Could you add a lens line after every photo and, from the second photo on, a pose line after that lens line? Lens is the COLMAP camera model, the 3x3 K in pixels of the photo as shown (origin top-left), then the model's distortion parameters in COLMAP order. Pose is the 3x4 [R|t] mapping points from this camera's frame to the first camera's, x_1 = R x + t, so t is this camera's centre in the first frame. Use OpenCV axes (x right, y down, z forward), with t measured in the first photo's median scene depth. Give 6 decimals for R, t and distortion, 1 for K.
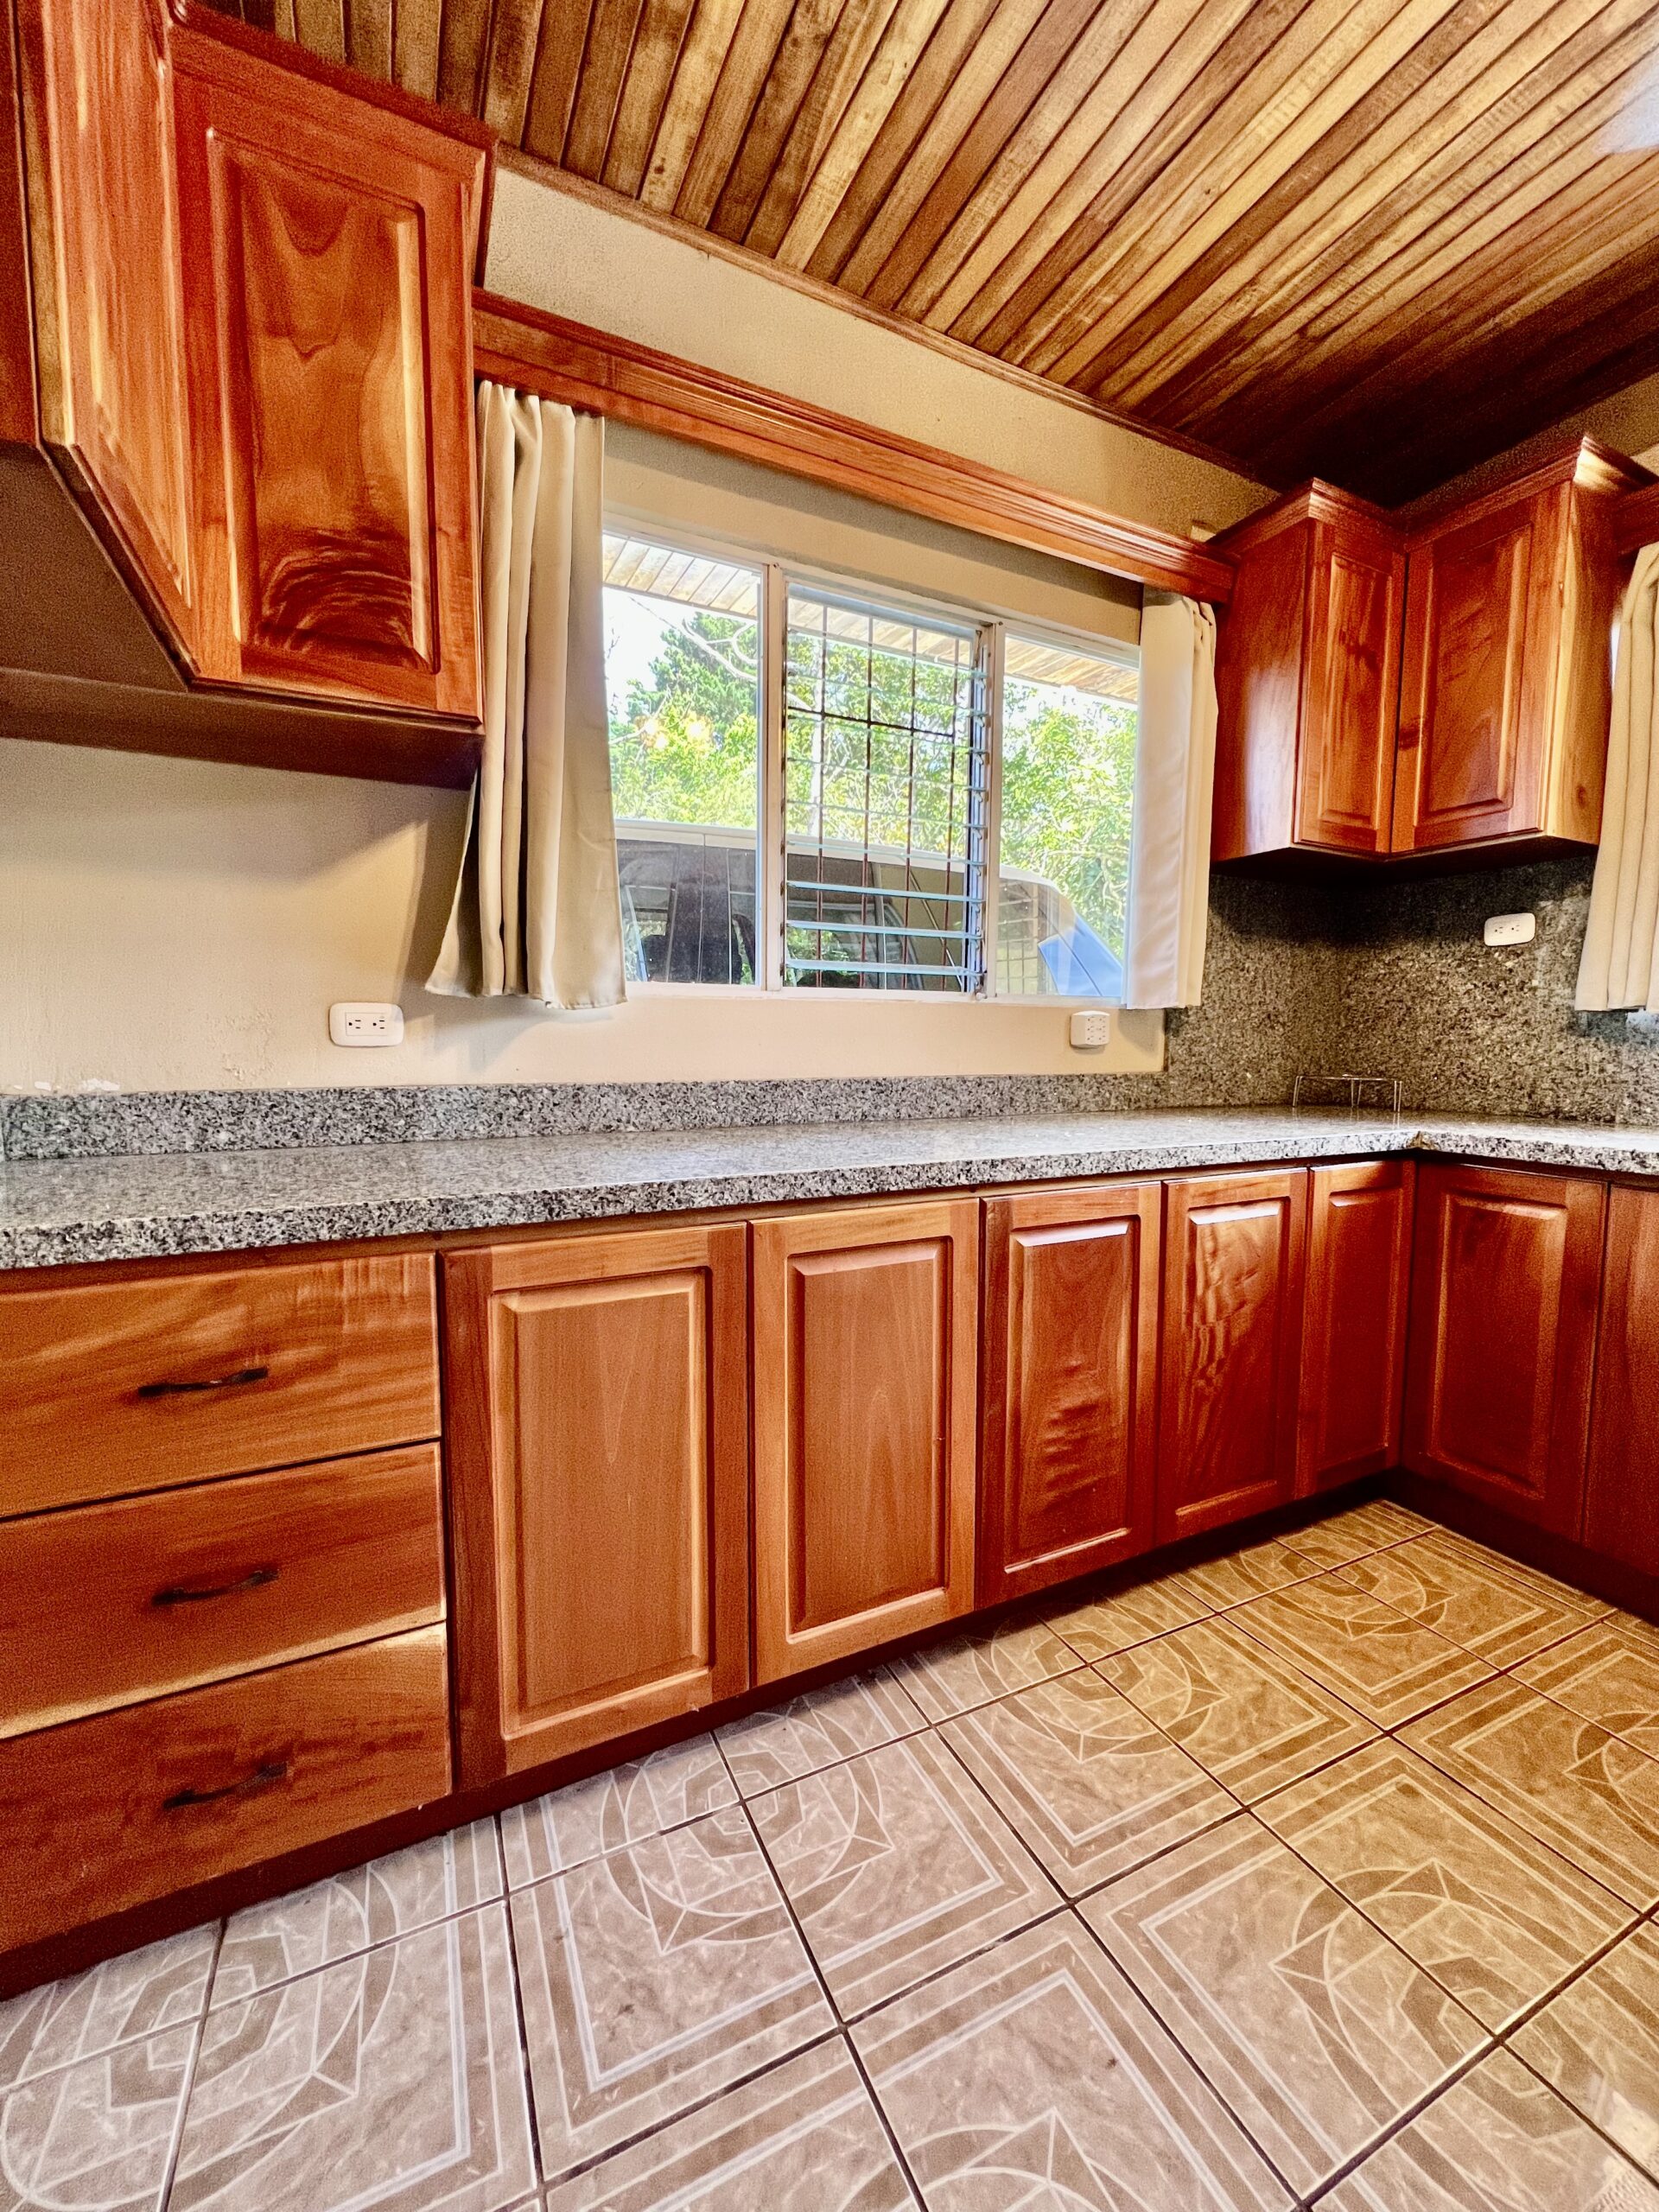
lens RADIAL K [[883.5, 0, 826.5], [0, 883.5, 1106.7], [0, 0, 1]] dist [-0.001831, 0.000589]
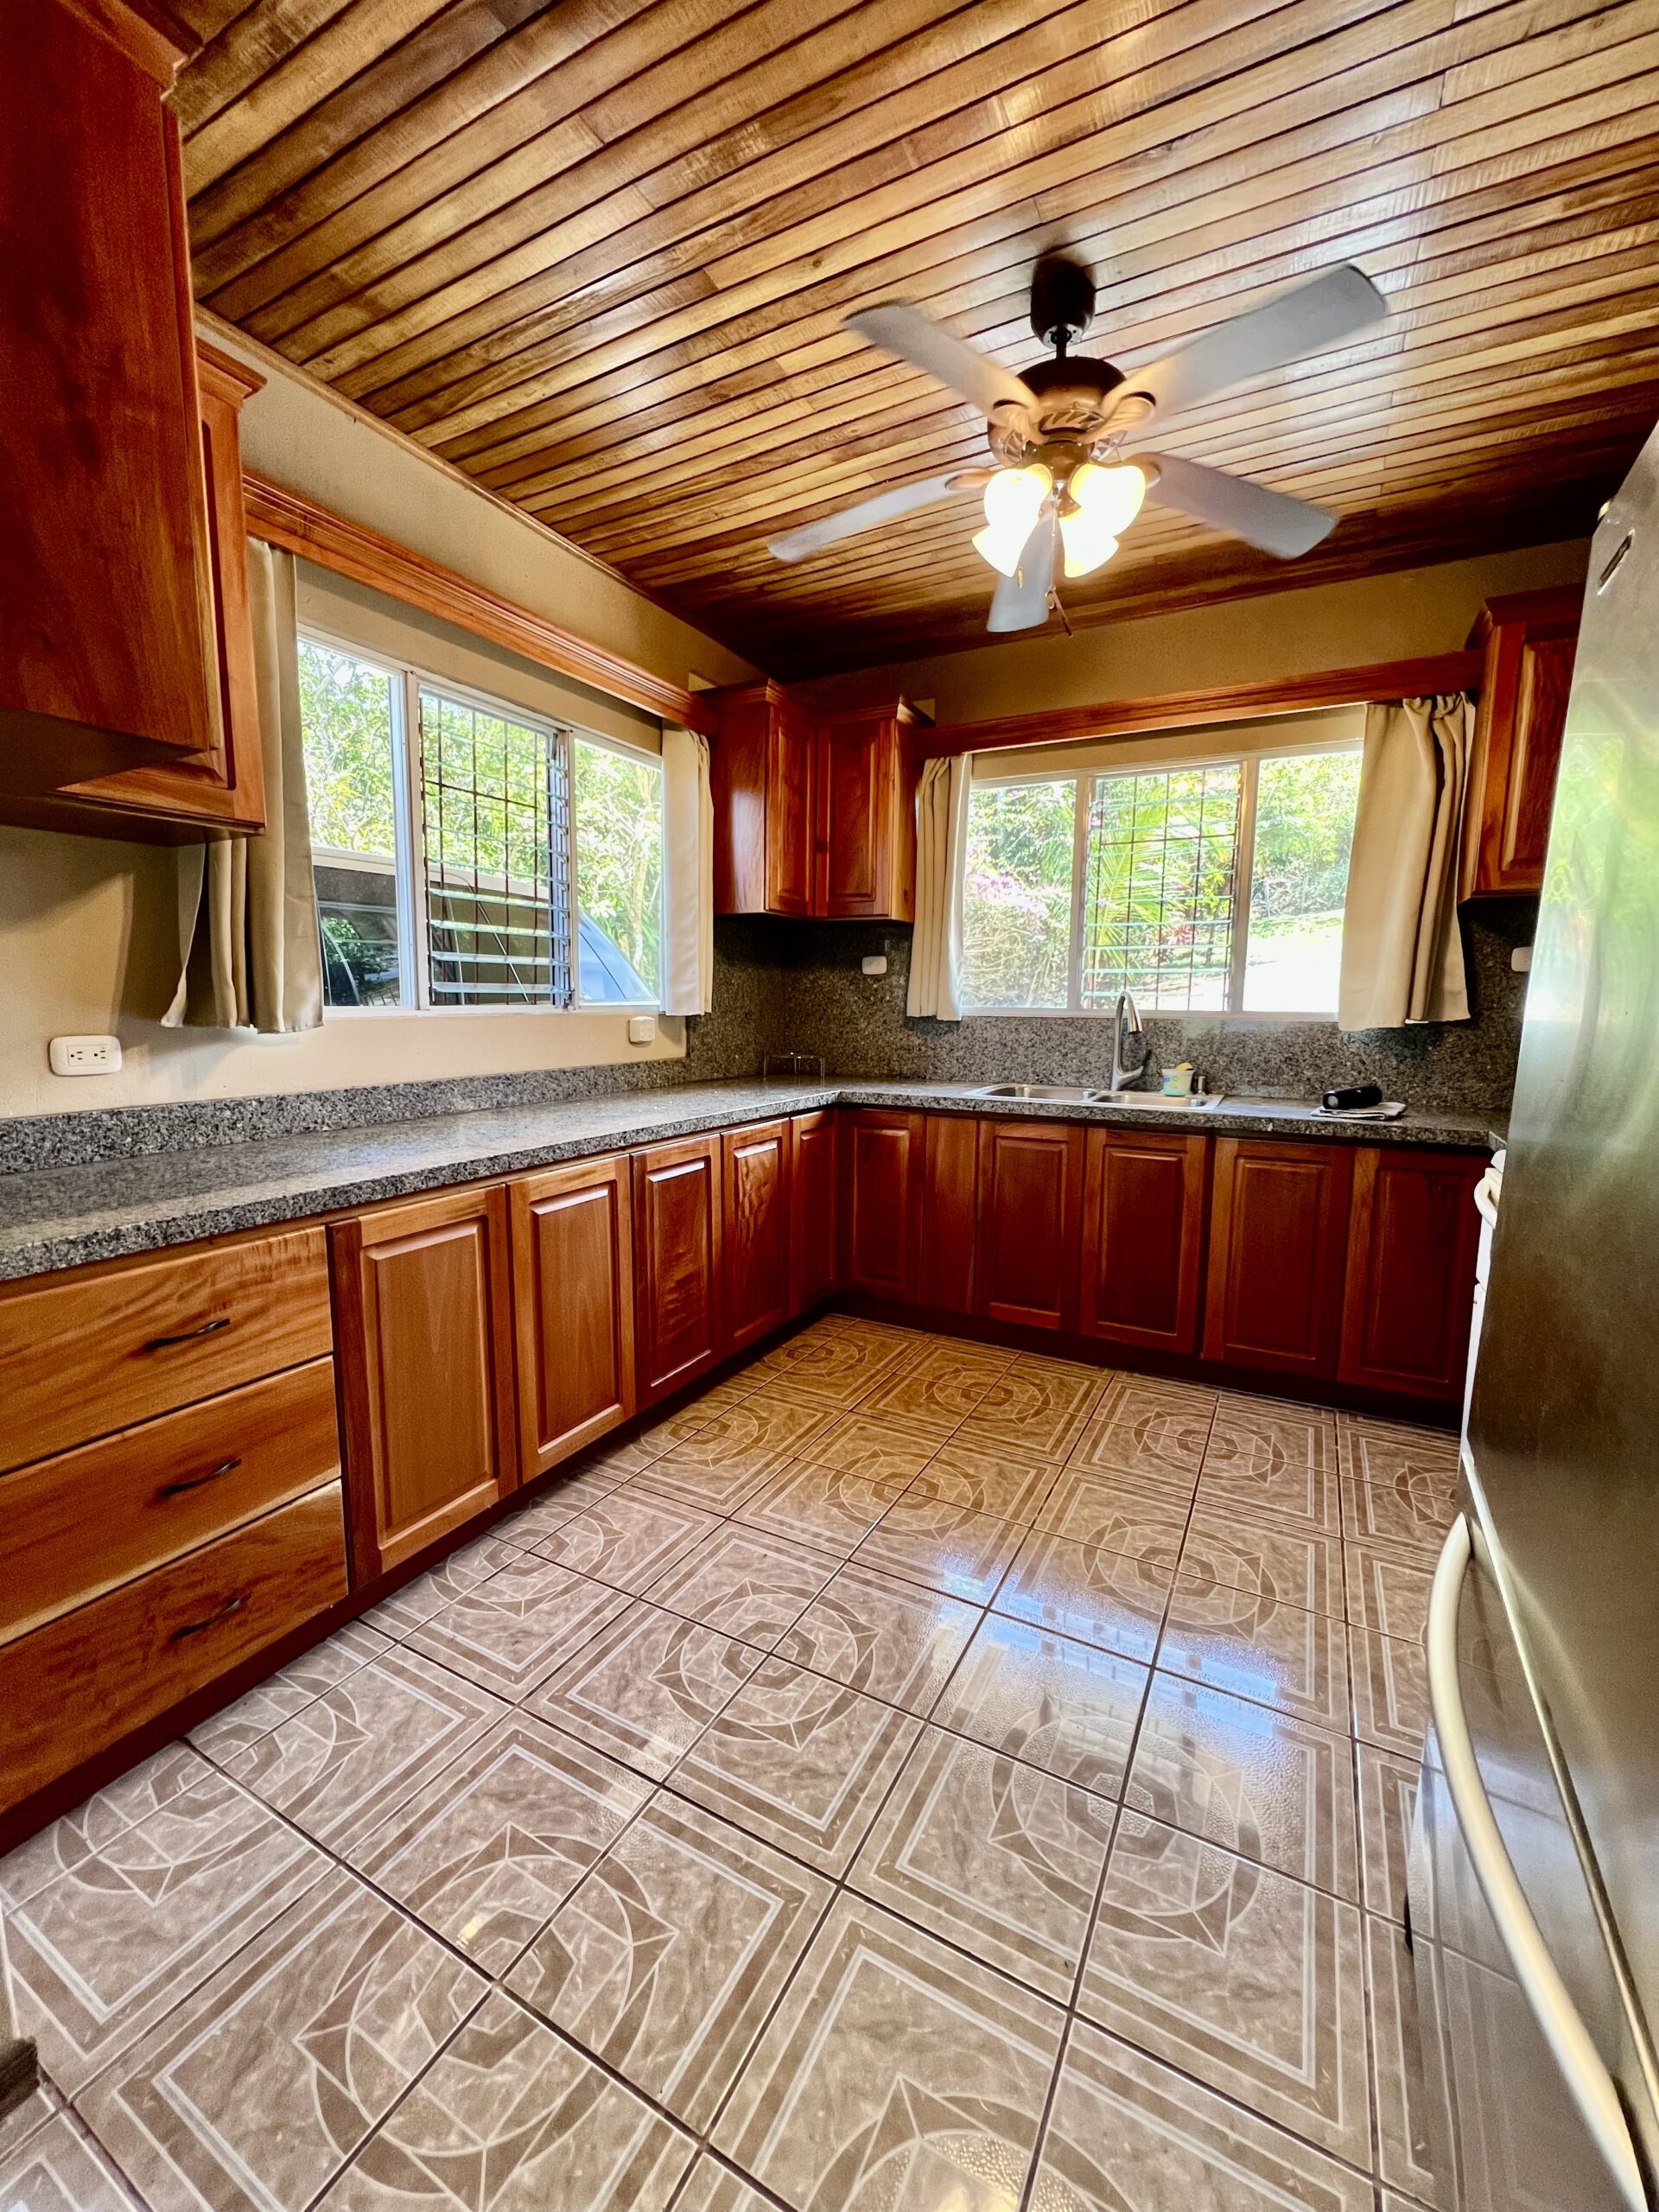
lens RADIAL K [[883.5, 0, 827.3], [0, 883.5, 1107.0], [0, 0, 1]] dist [-0.001831, 0.000589]
pose [[0.811638, -0.069677, 0.579990, -0.406972], [0.042298, 0.997265, 0.060614, -0.055198], [-0.582627, -0.024664, 0.812365, -0.442066]]
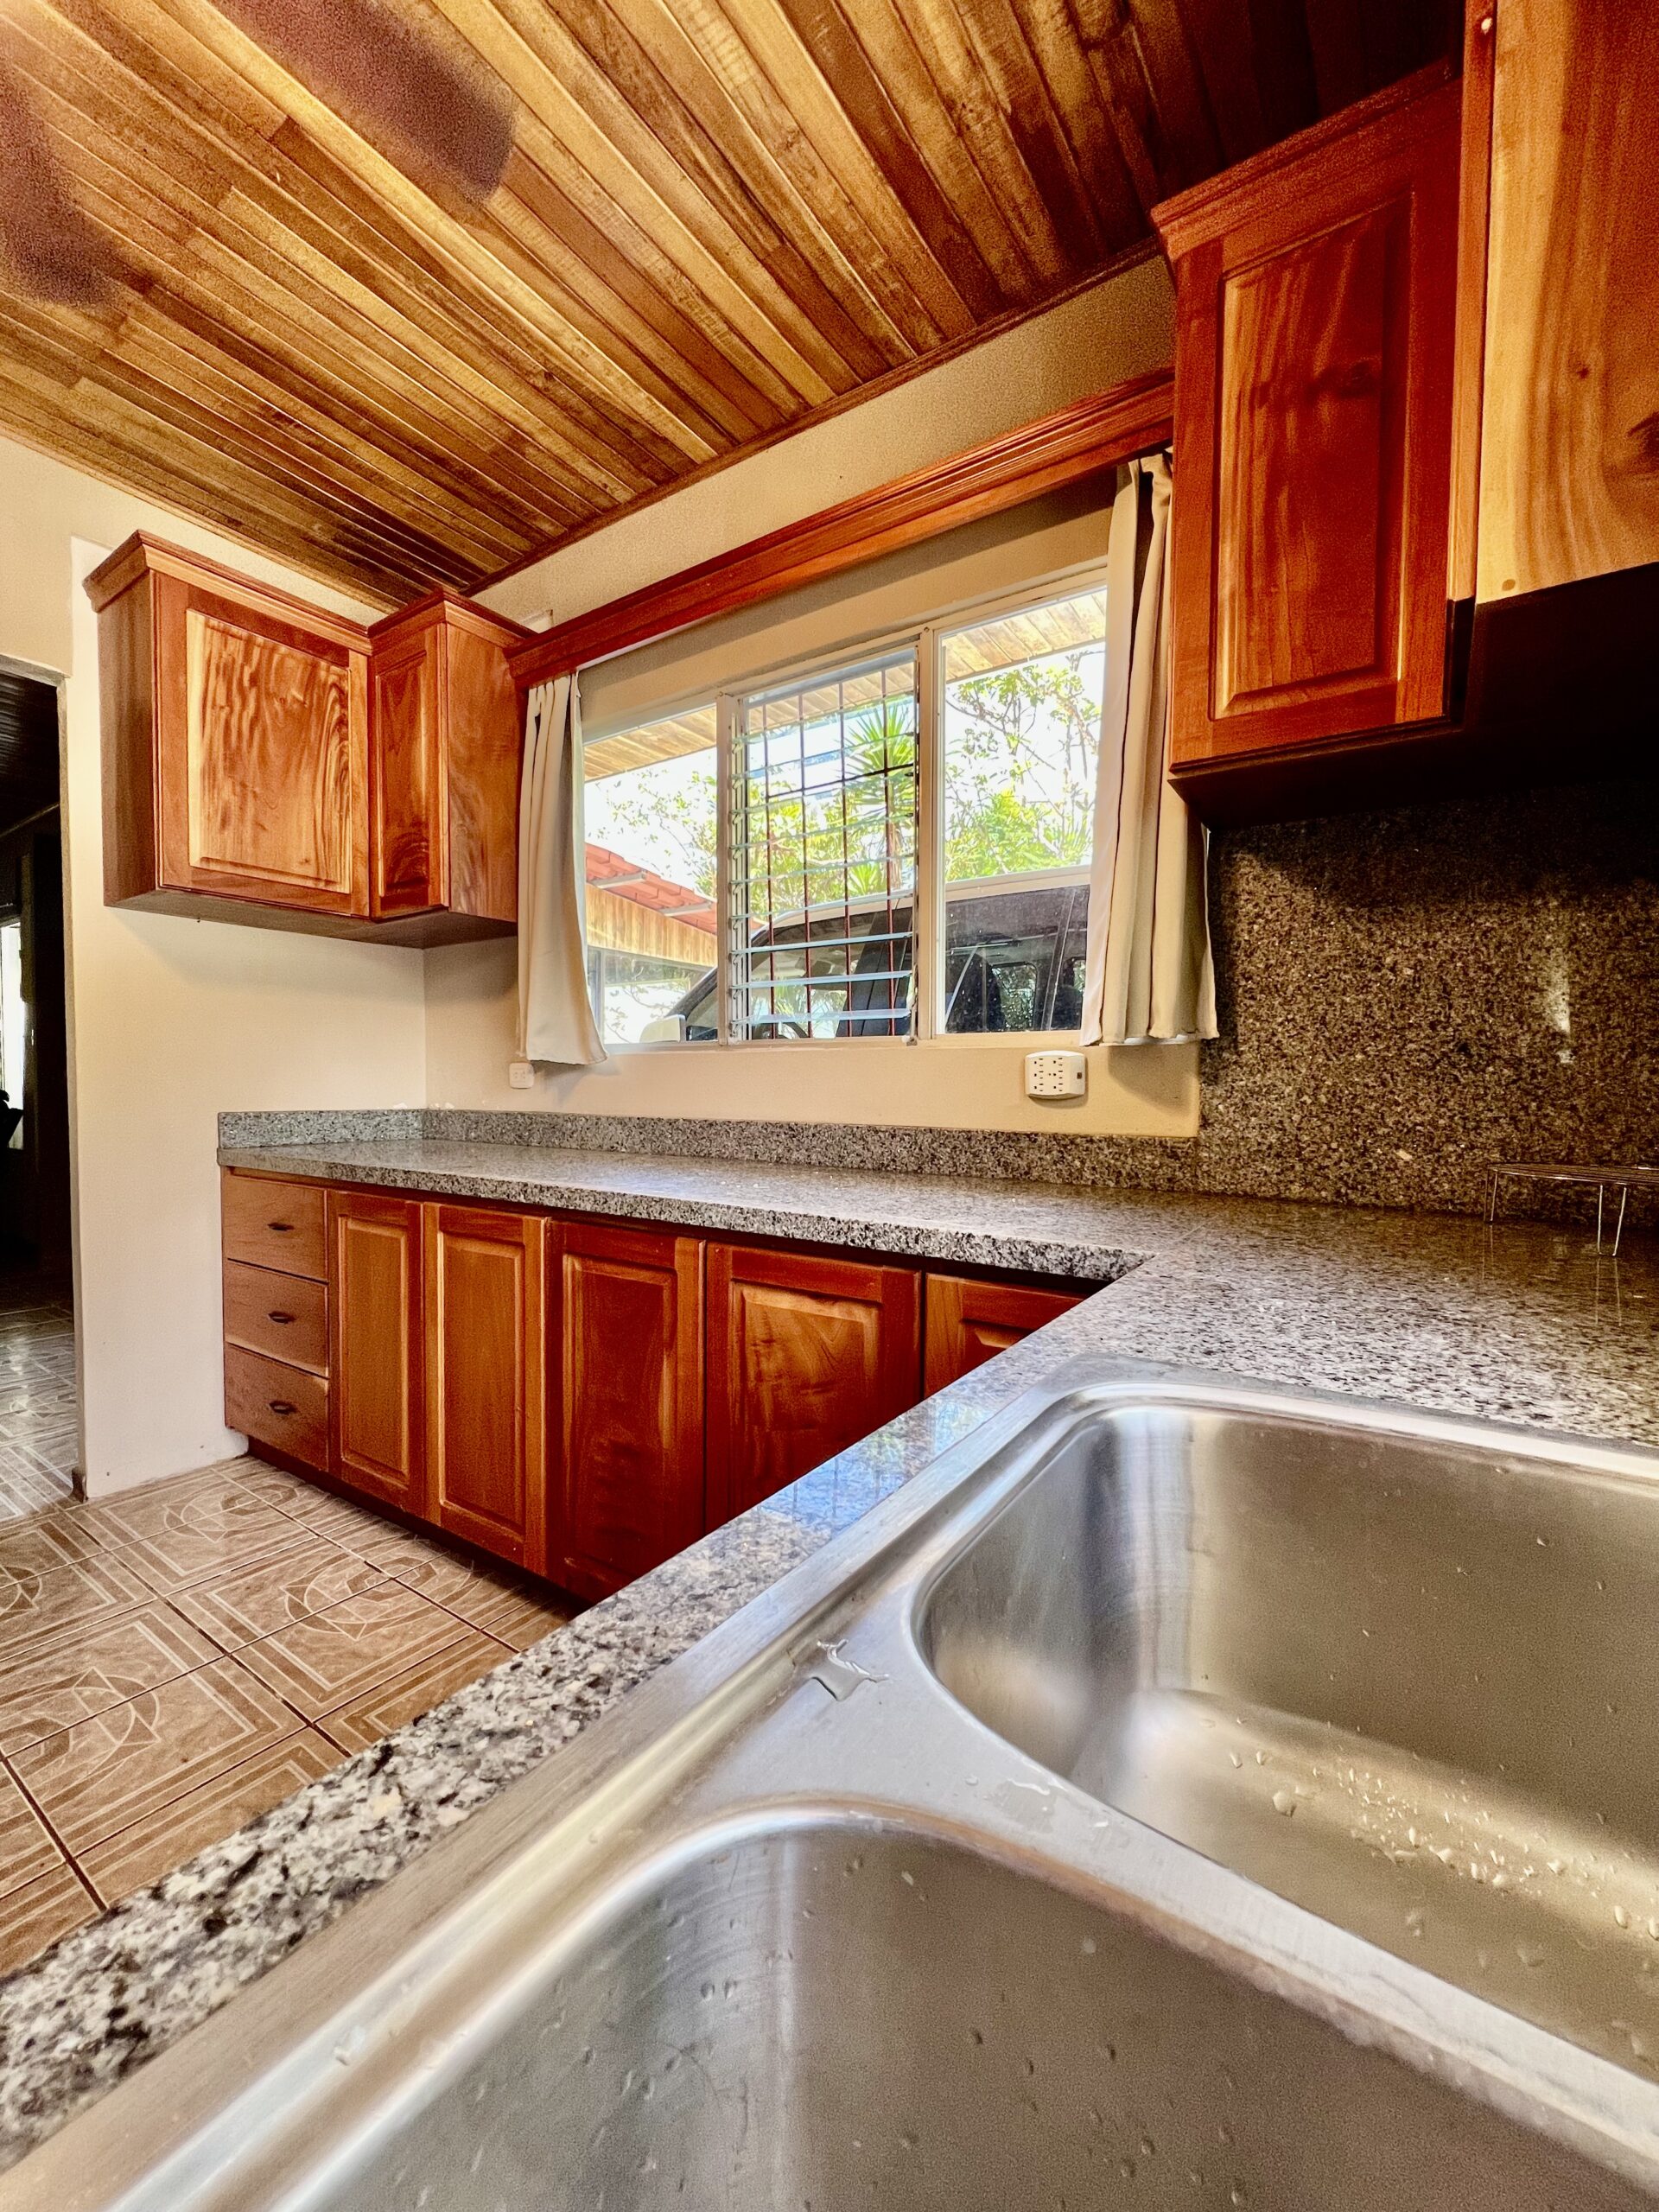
lens RADIAL K [[885.8, 0, 831.8], [0, 885.8, 1107.9], [0, 0, 1]] dist [-0.005429, 0.001231]
pose [[0.497116, 0.024910, -0.867327, 1.259440], [-0.073163, 0.997231, -0.013294, -0.050805], [0.864594, 0.070065, 0.497562, 0.661077]]
